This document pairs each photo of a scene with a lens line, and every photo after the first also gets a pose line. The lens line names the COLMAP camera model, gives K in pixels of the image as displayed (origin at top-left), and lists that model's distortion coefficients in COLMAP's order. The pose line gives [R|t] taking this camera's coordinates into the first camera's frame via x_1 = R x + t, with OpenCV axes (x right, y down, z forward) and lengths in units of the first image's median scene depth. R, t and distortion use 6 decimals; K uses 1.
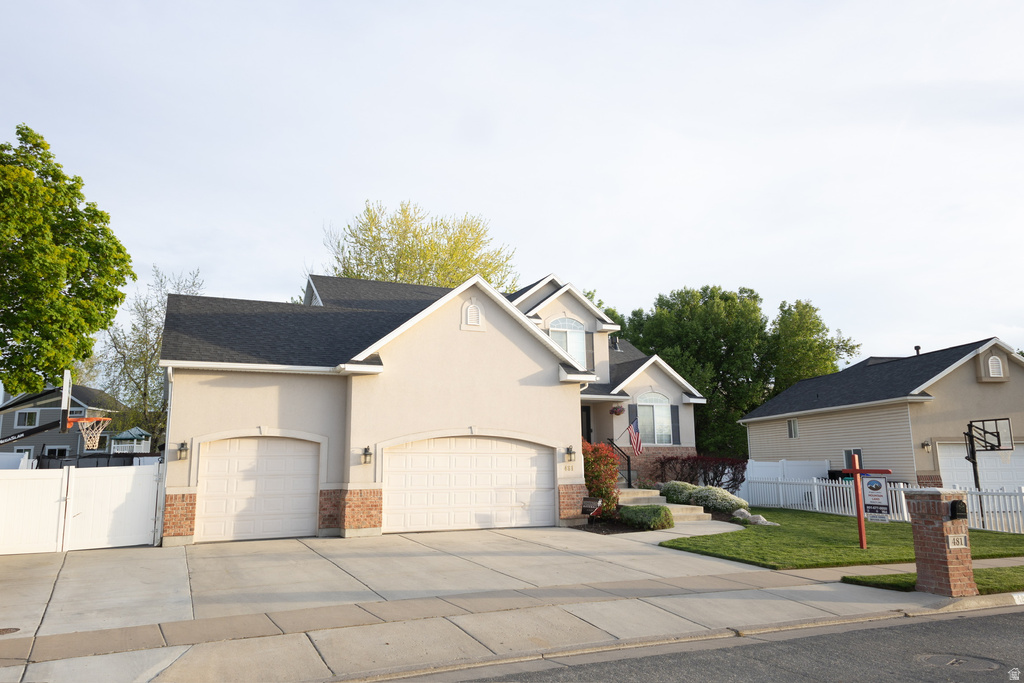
lens RADIAL K [[725.9, 0, 510.0], [0, 725.9, 339.2], [0, 0, 1]] dist [0.062292, -0.042621]
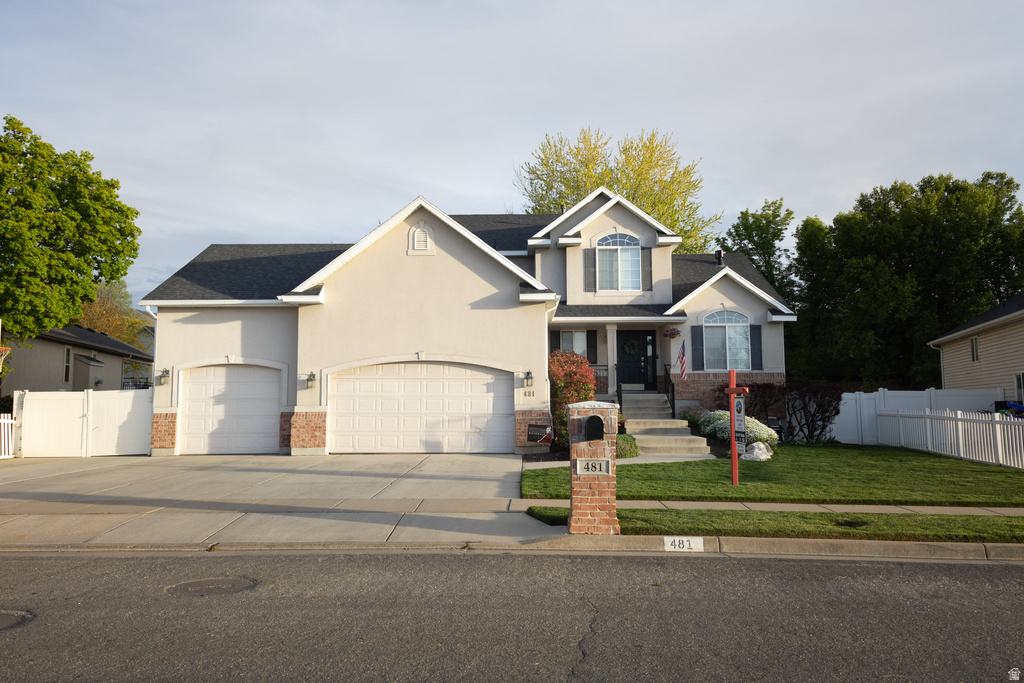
lens RADIAL K [[732.8, 0, 512.0], [0, 732.8, 341.5], [0, 0, 1]] dist [0.040234, -0.004012]
pose [[0.905403, -0.032754, -0.423287, 0.347892], [0.068878, 0.995143, 0.070323, 0.031447], [0.418928, -0.092826, 0.903262, 0.106808]]
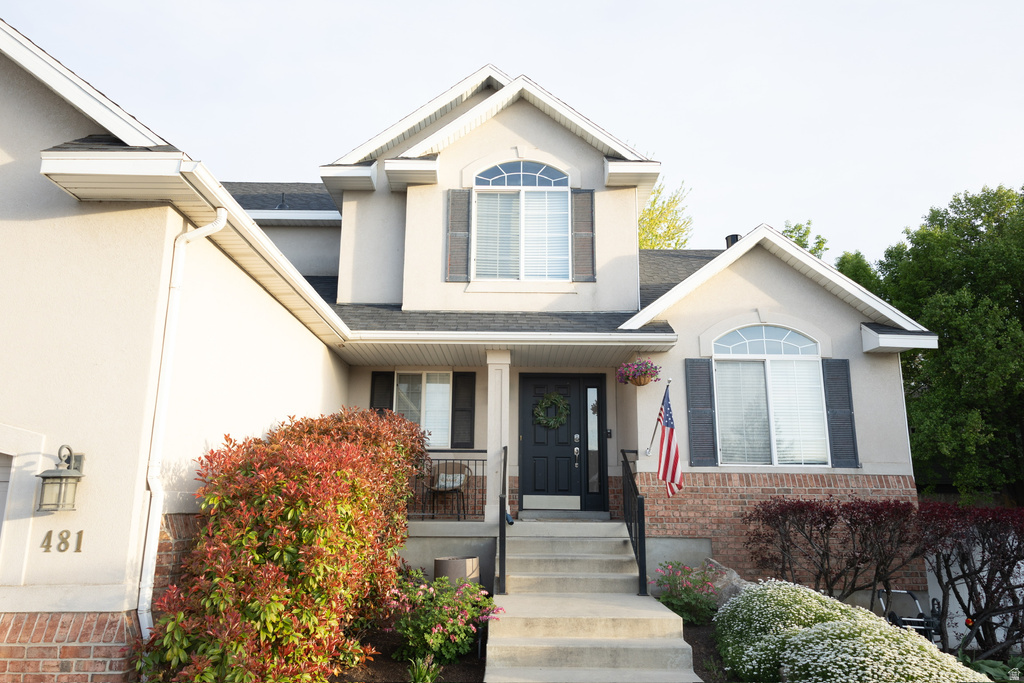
lens RADIAL K [[744.2, 0, 512.0], [0, 744.2, 341.5], [0, 0, 1]] dist [0.043398, -0.006370]
pose [[0.914019, -0.074748, -0.398725, 0.239466], [0.053862, 0.996537, -0.063349, 0.101804], [0.402079, 0.036426, 0.914880, 0.623135]]
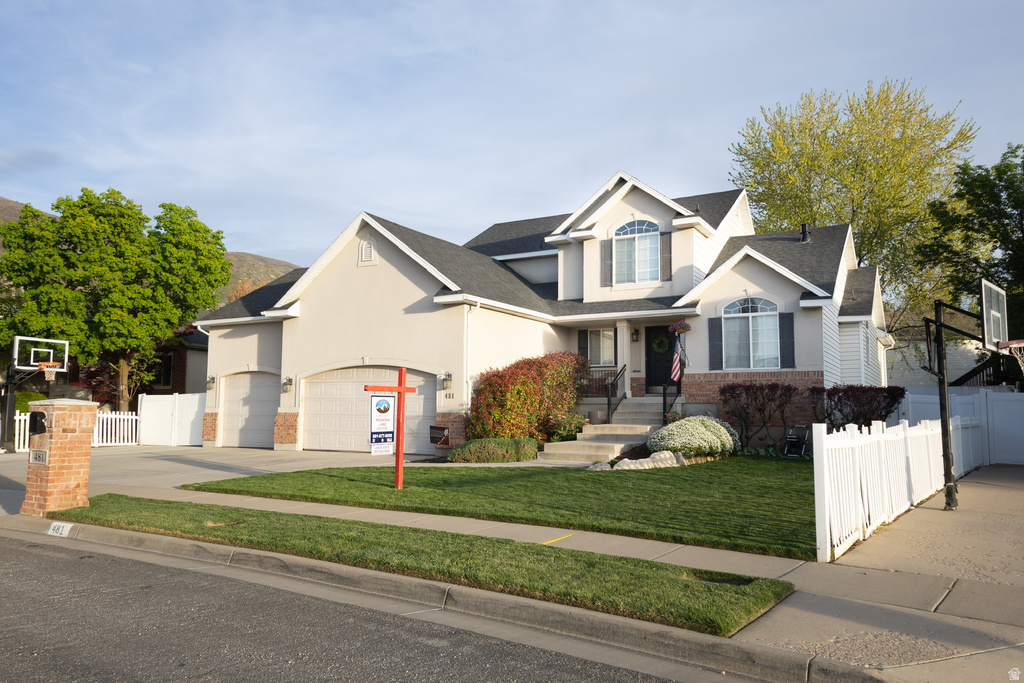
lens RADIAL K [[744.2, 0, 512.0], [0, 744.2, 341.5], [0, 0, 1]] dist [0.043398, -0.006370]
pose [[0.591994, -0.064947, -0.803321, 0.677167], [0.126156, 0.991928, 0.012773, 0.079266], [0.796007, -0.108905, 0.595409, 0.376607]]
